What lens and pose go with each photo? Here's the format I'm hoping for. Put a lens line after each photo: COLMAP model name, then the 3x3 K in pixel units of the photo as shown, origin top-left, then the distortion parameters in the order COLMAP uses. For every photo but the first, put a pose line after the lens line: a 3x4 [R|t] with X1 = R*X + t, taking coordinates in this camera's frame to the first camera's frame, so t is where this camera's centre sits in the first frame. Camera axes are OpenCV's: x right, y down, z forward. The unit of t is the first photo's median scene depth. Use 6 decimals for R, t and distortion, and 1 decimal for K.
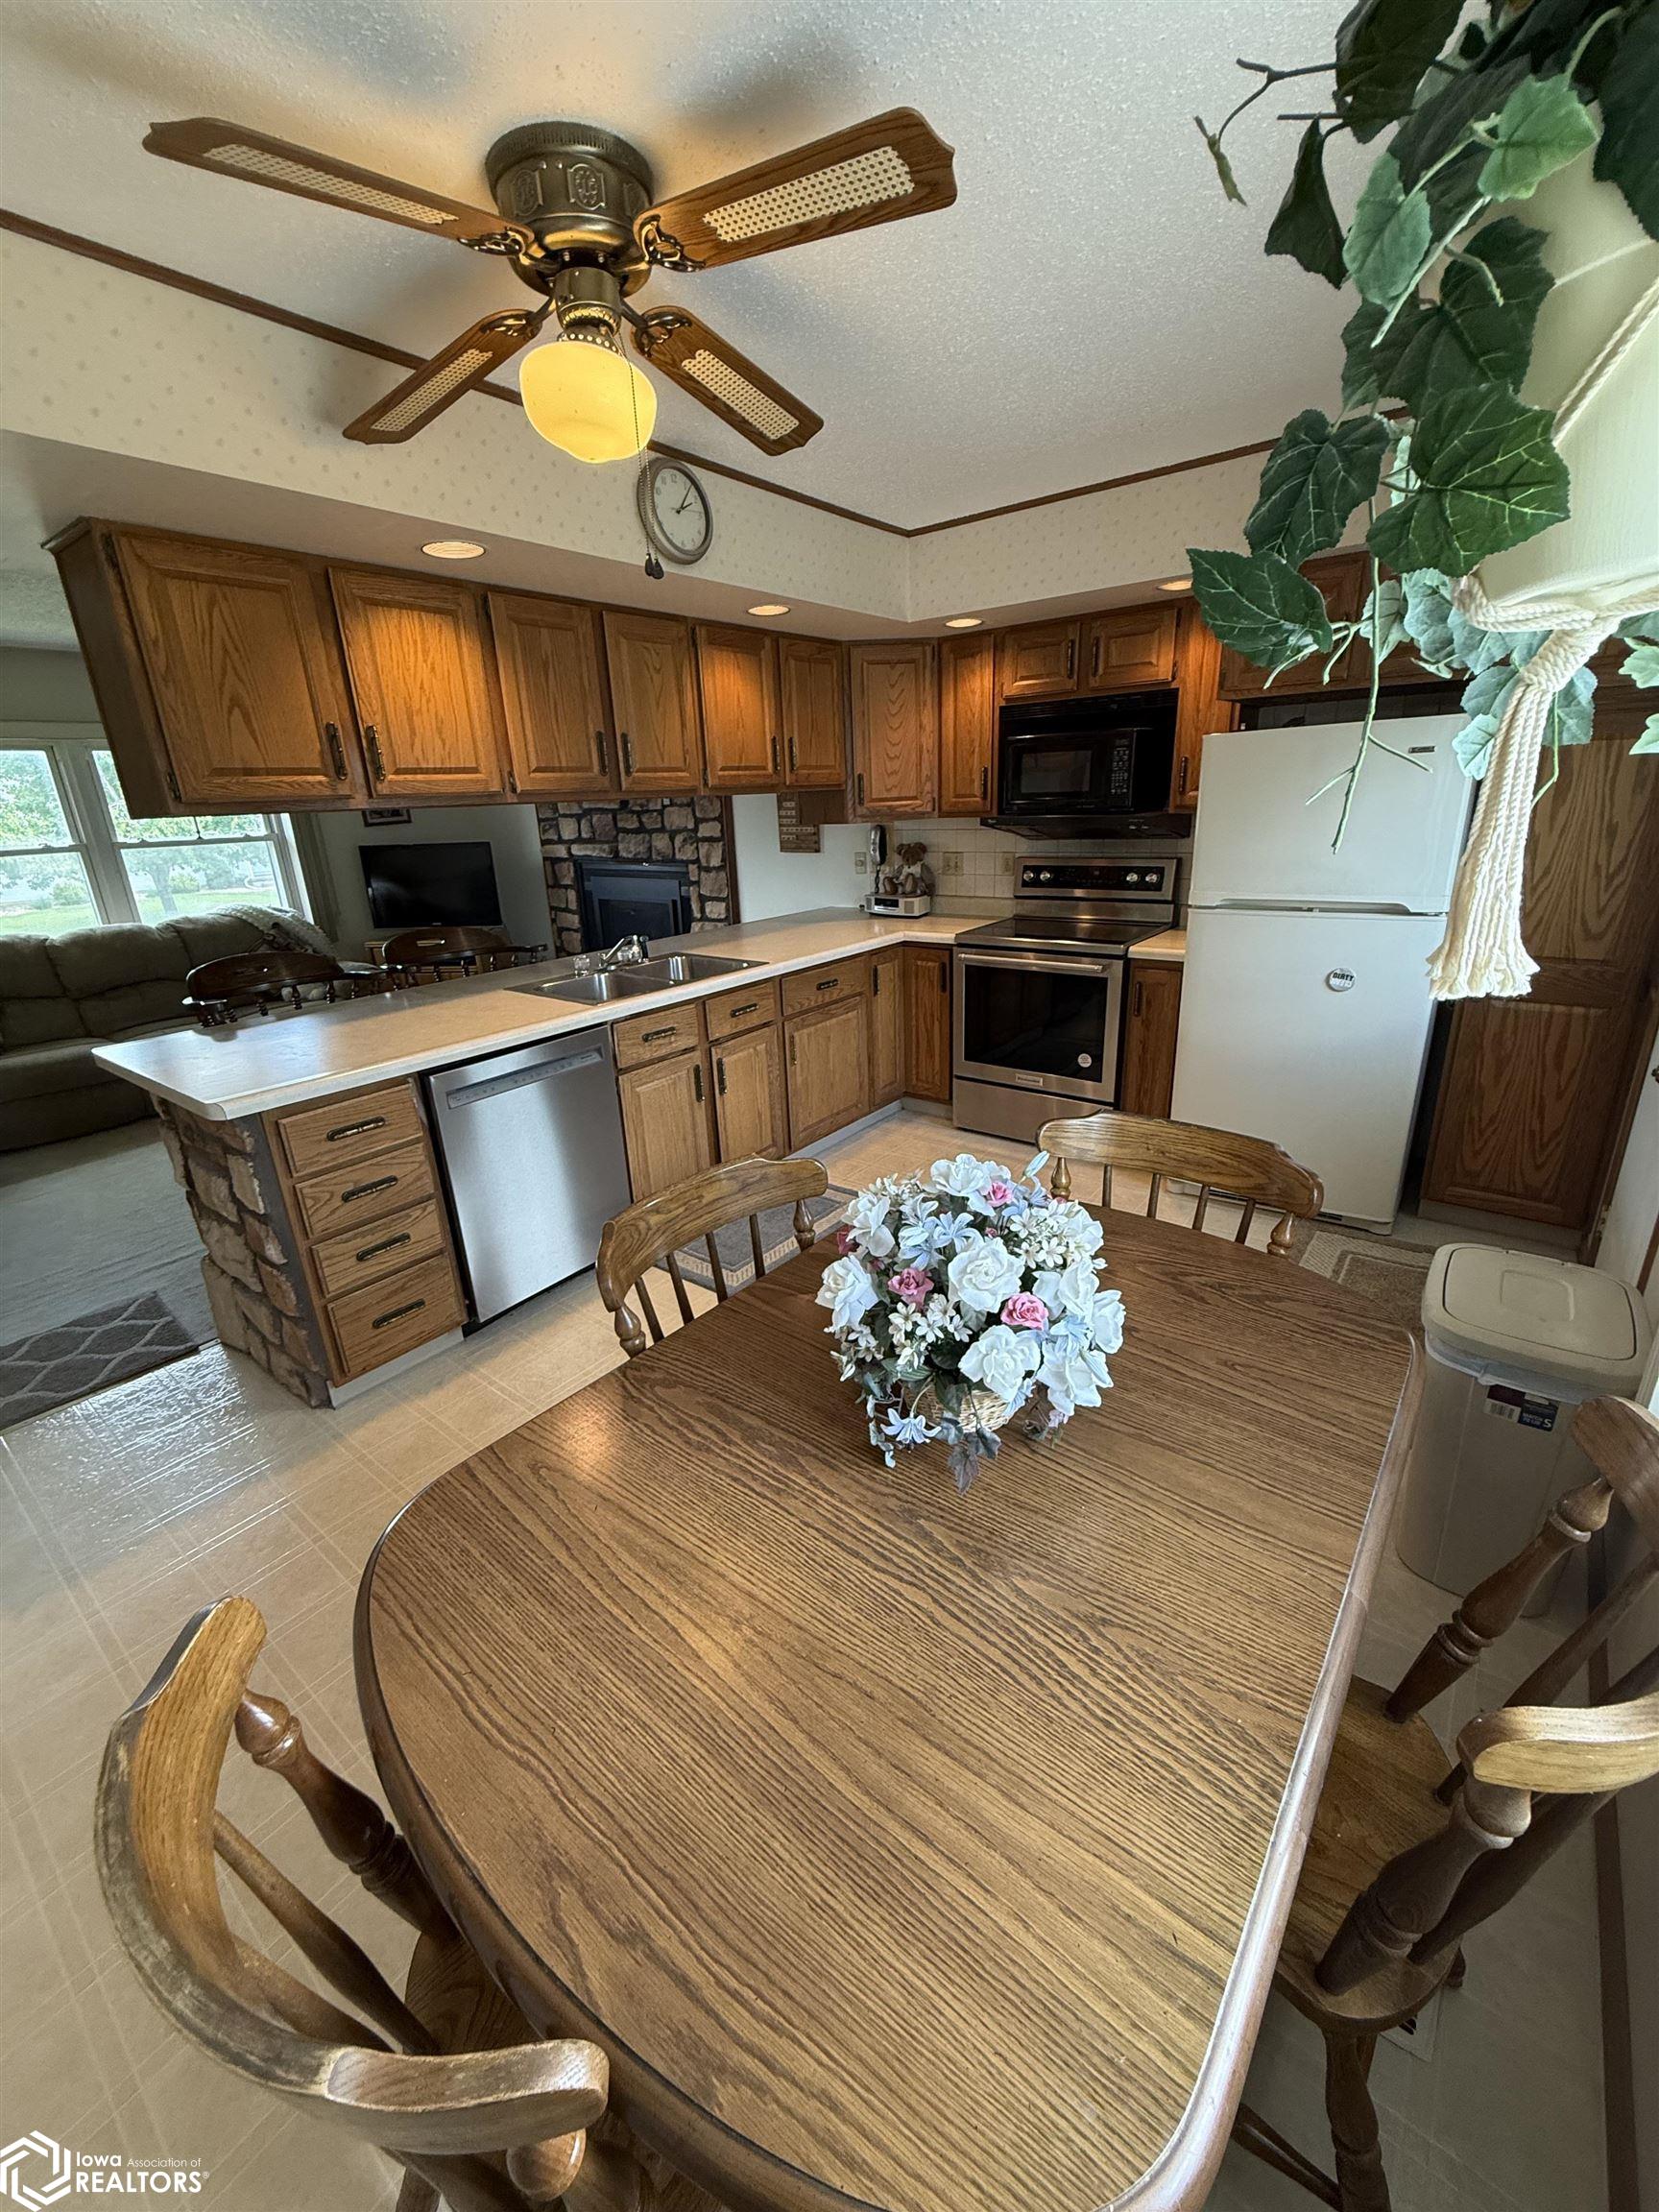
lens RADIAL K [[882.1, 0, 830.2], [0, 882.1, 1102.7], [0, 0, 1]] dist [0.001317, 0.000039]
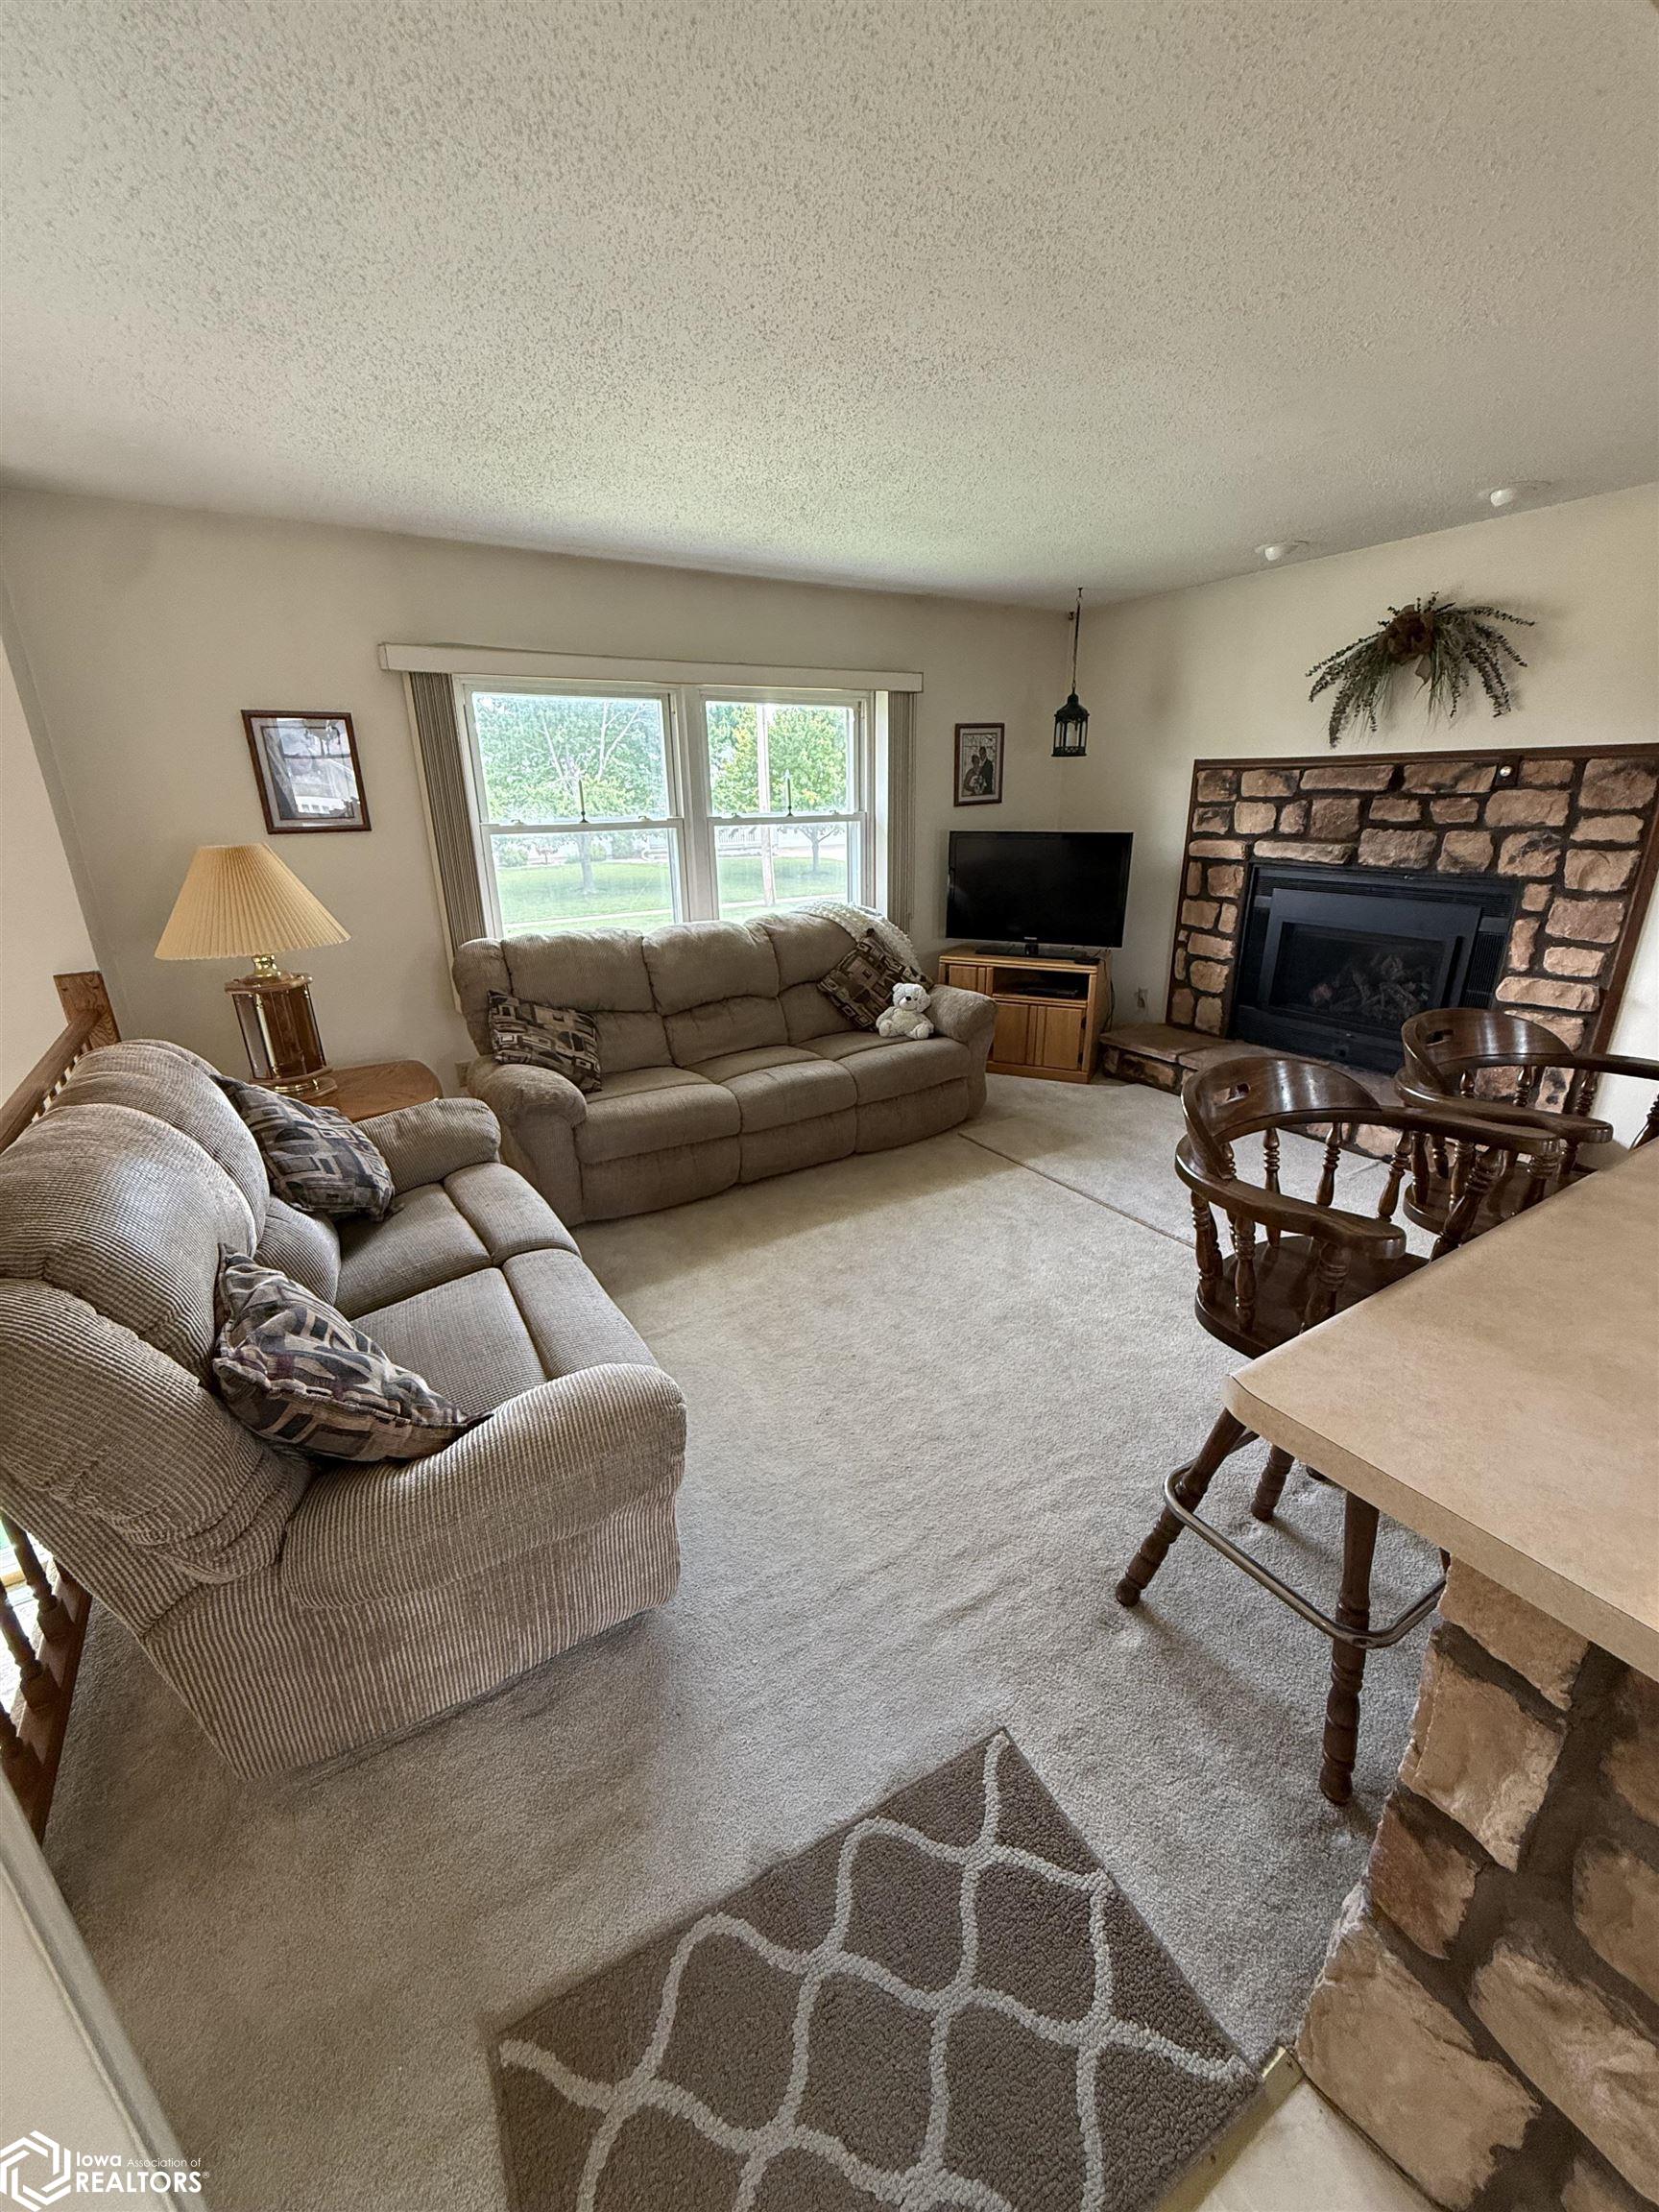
lens RADIAL K [[882.1, 0, 830.2], [0, 882.1, 1102.7], [0, 0, 1]] dist [0.001317, 0.000039]
pose [[0.940808, 0.134872, -0.310951, -0.397873], [-0.130905, 0.990822, 0.033696, -0.074925], [0.312642, 0.009004, 0.949828, 0.260619]]
